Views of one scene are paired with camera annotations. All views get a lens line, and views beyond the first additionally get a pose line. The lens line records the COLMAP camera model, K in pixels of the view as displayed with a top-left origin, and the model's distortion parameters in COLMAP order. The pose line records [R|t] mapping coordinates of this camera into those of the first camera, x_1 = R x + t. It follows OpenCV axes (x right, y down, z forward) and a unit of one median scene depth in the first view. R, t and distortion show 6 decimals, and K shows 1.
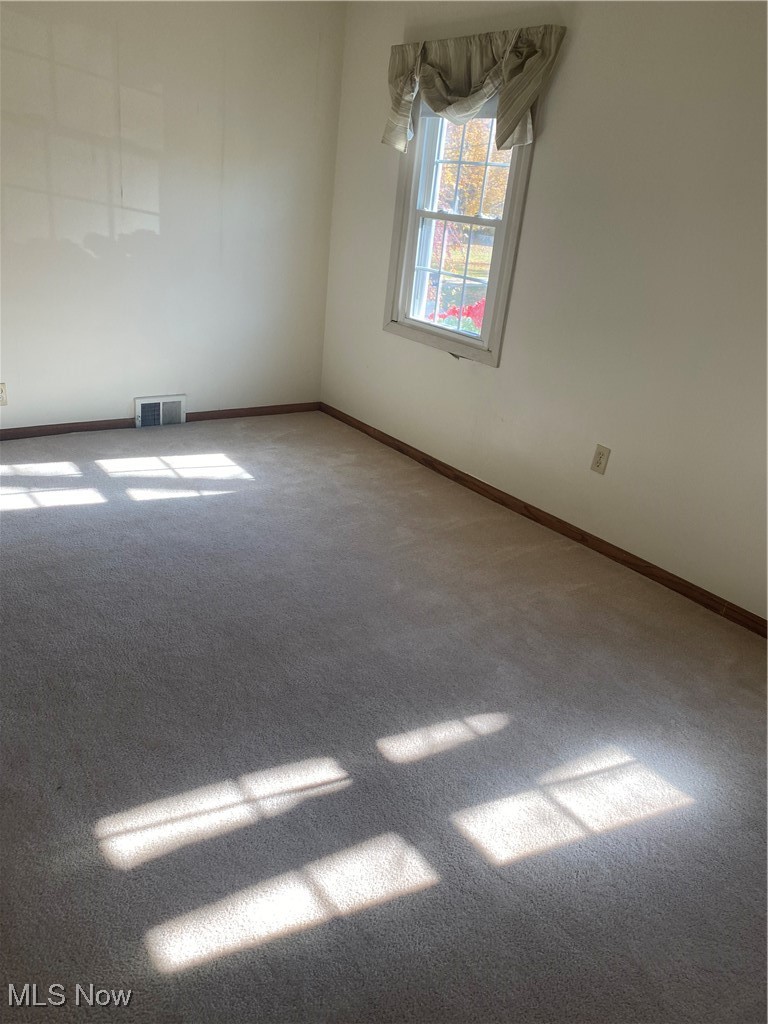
lens RADIAL K [[777.5, 0, 384.0], [0, 777.5, 512.0], [0, 0, 1]] dist [0.060128, -0.073337]
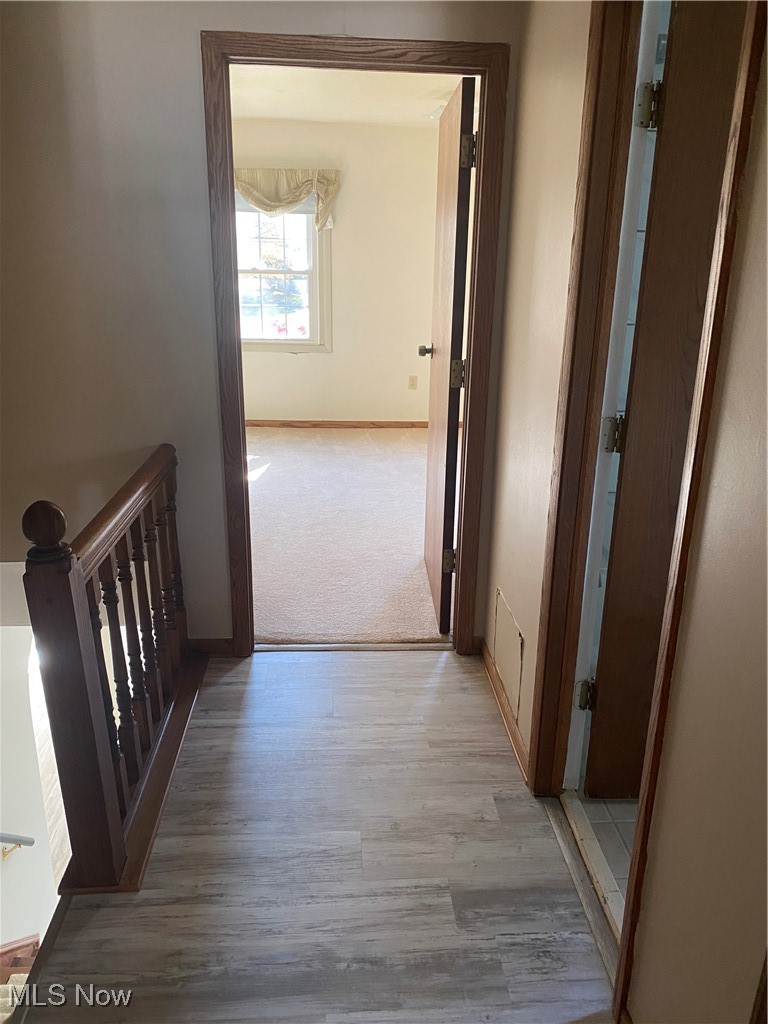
lens RADIAL K [[777.5, 0, 384.0], [0, 777.5, 512.0], [0, 0, 1]] dist [0.060128, -0.073337]
pose [[0.533963, -0.349630, 0.769833, -1.249042], [0.352363, 0.919681, 0.173284, -0.117247], [-0.768586, 0.178734, 0.614272, -0.097112]]
